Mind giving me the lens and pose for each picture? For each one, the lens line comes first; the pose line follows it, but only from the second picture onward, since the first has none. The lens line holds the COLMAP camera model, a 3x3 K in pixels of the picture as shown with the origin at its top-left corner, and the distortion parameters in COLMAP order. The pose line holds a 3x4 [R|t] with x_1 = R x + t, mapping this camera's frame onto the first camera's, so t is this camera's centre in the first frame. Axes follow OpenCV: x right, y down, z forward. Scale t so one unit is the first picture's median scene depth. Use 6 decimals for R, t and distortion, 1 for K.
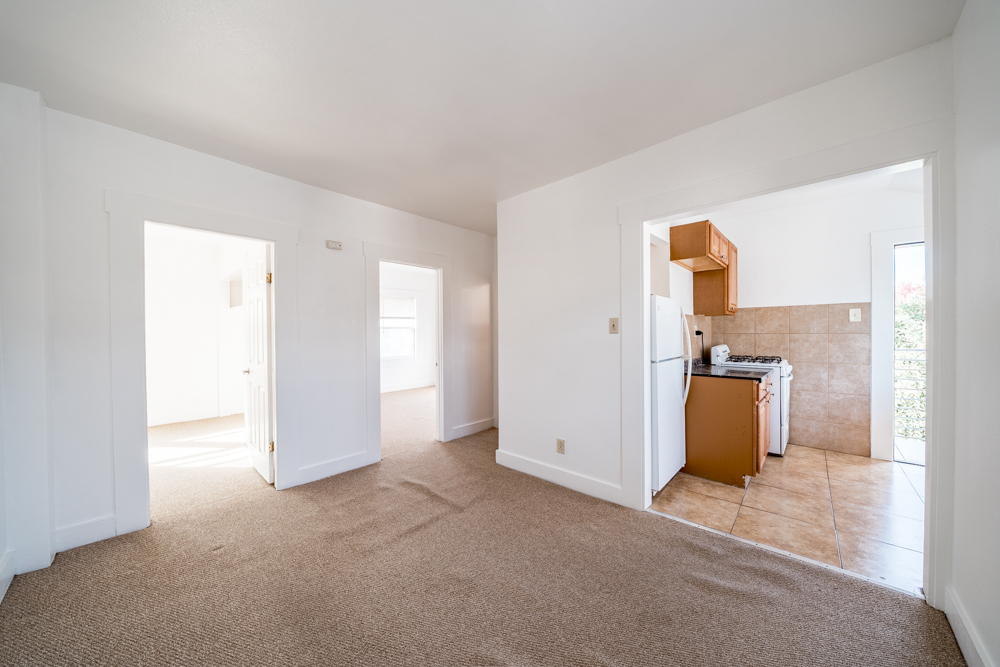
lens RADIAL K [[355.4, 0, 499.5], [0, 355.4, 327.9], [0, 0, 1]] dist [-0.012451, -0.000572]
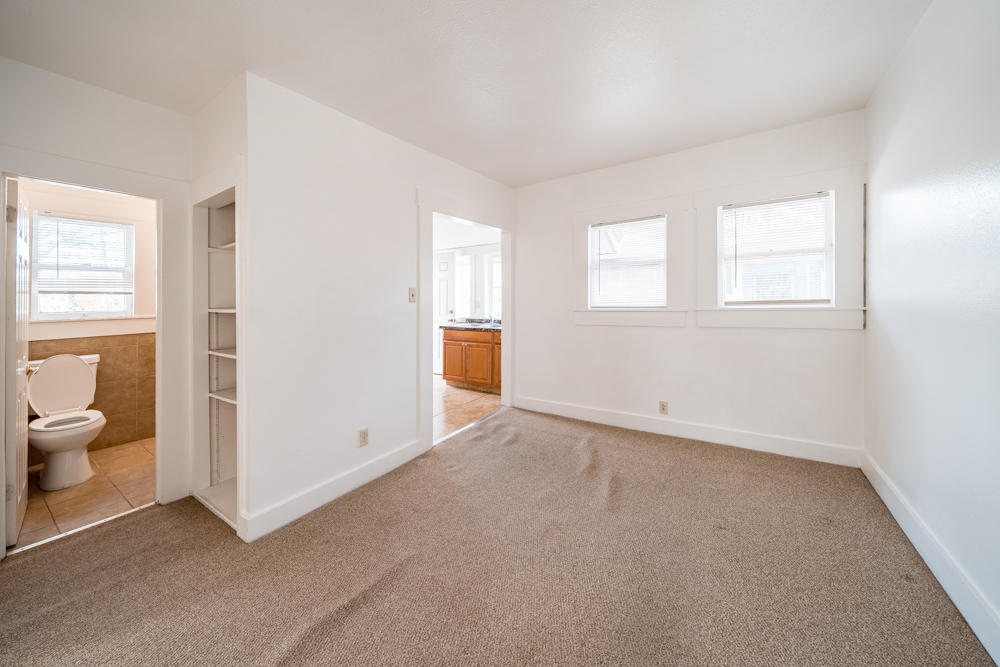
lens RADIAL K [[355.4, 0, 506.5], [0, 355.4, 296.2], [0, 0, 1]] dist [-0.012451, -0.000572]
pose [[-0.185030, 0.017182, 0.982583, -0.605903], [0.006717, 0.999846, -0.016219, 0.012854], [-0.982710, 0.003599, -0.185117, 0.692194]]
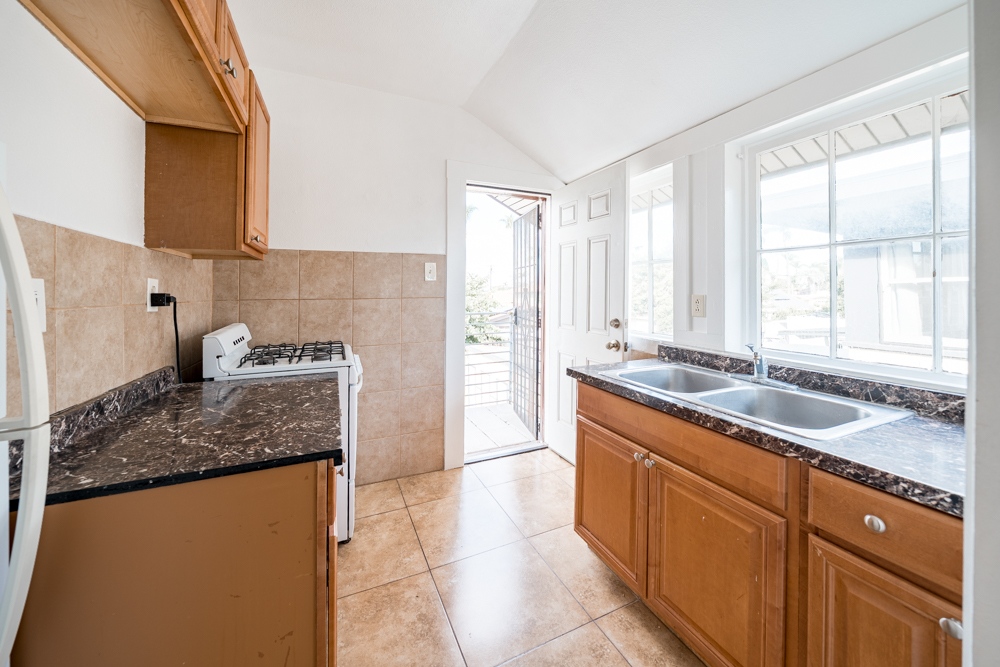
lens RADIAL K [[355.4, 0, 472.4], [0, 355.4, 286.0], [0, 0, 1]] dist [-0.012451, -0.000572]
pose [[0.440739, 0.021993, 0.897366, 0.400955], [-0.004952, 0.999744, -0.022070, 0.007404], [-0.897621, 0.005284, 0.440735, 0.591335]]
